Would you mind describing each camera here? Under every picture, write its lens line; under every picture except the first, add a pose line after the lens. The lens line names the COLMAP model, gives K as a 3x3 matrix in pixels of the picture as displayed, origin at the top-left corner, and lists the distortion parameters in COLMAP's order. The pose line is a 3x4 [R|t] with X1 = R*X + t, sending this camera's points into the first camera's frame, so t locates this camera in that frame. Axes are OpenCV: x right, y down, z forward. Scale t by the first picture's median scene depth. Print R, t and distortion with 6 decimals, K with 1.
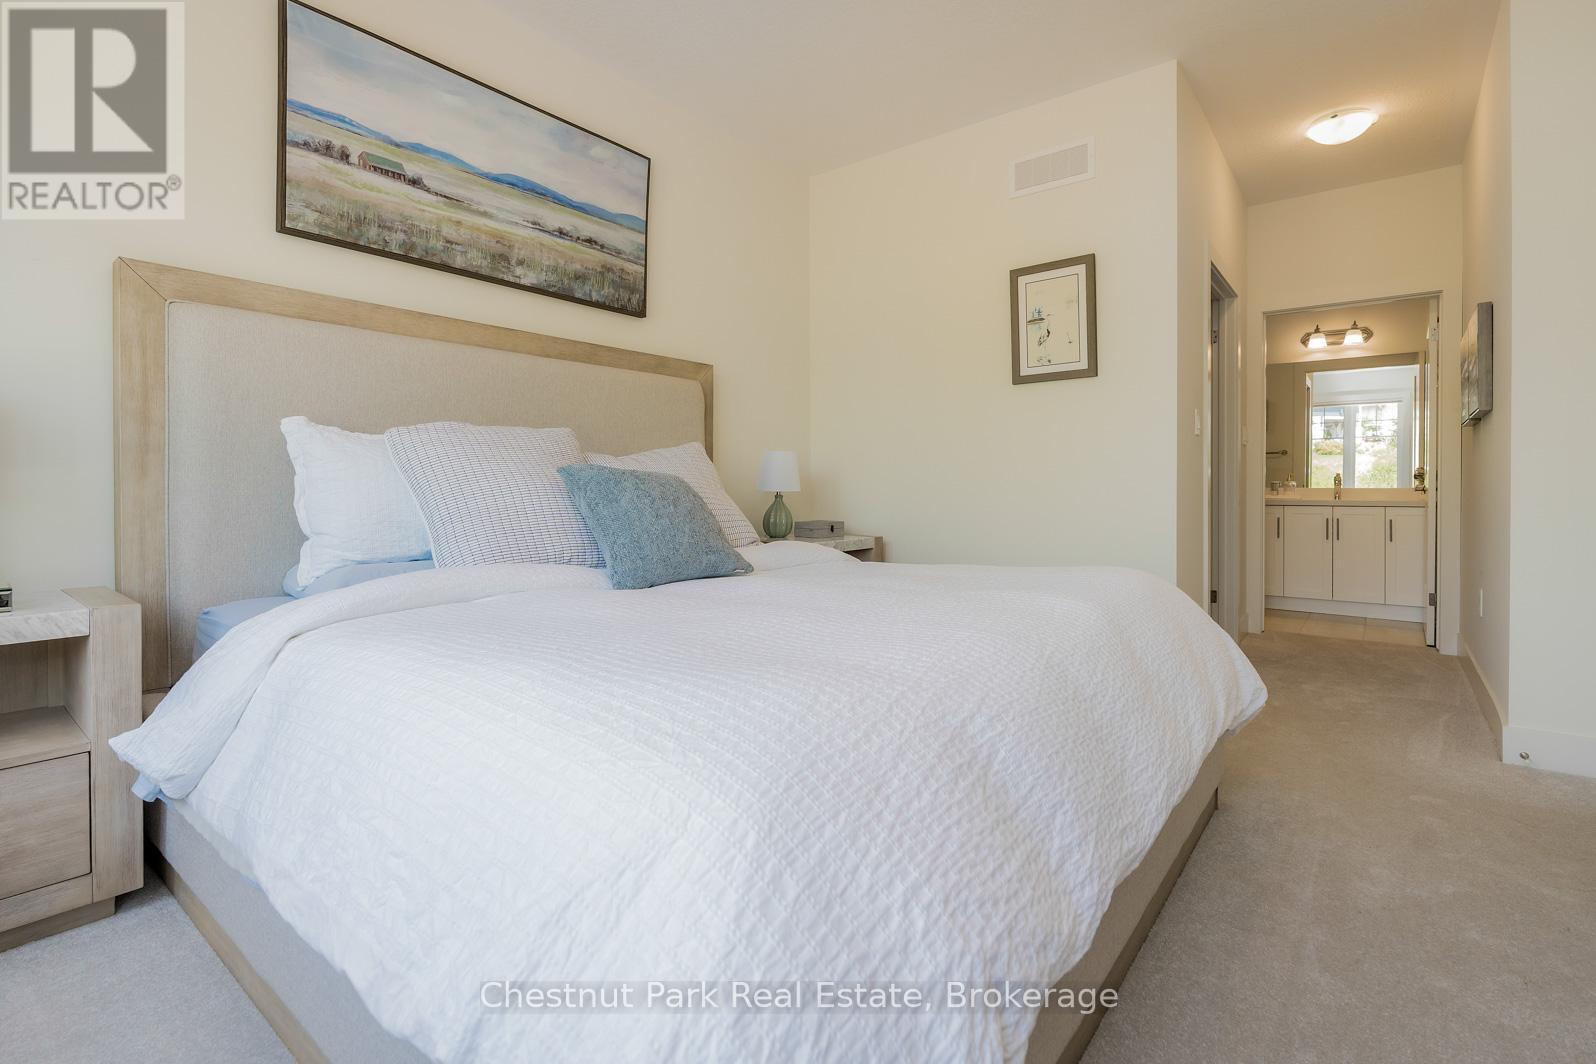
lens RADIAL K [[745.6, 0, 790.7], [0, 745.6, 494.5], [0, 0, 1]] dist [-0.005784, -0.000270]
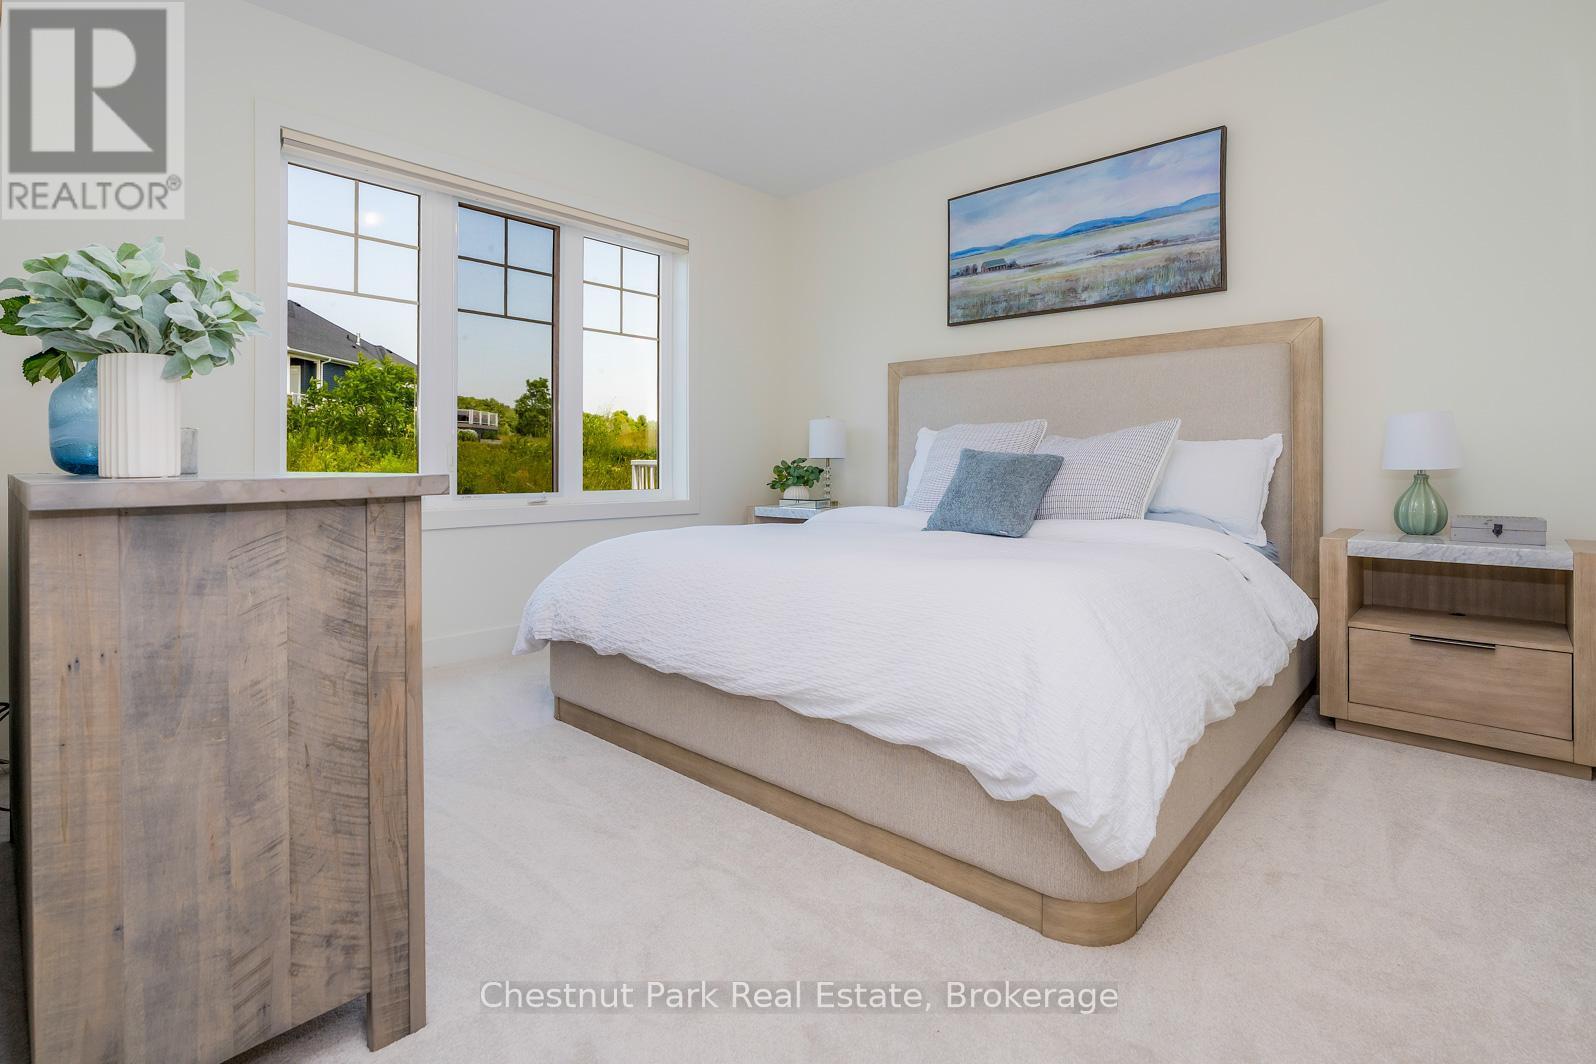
lens RADIAL K [[745.6, 0, 799.1], [0, 745.6, 465.3], [0, 0, 1]] dist [-0.005784, -0.000270]
pose [[-0.069161, -0.000543, -0.997605, 0.945990], [-0.010297, 0.999947, 0.000170, -0.003238], [0.997552, 0.010284, -0.069163, 0.601065]]
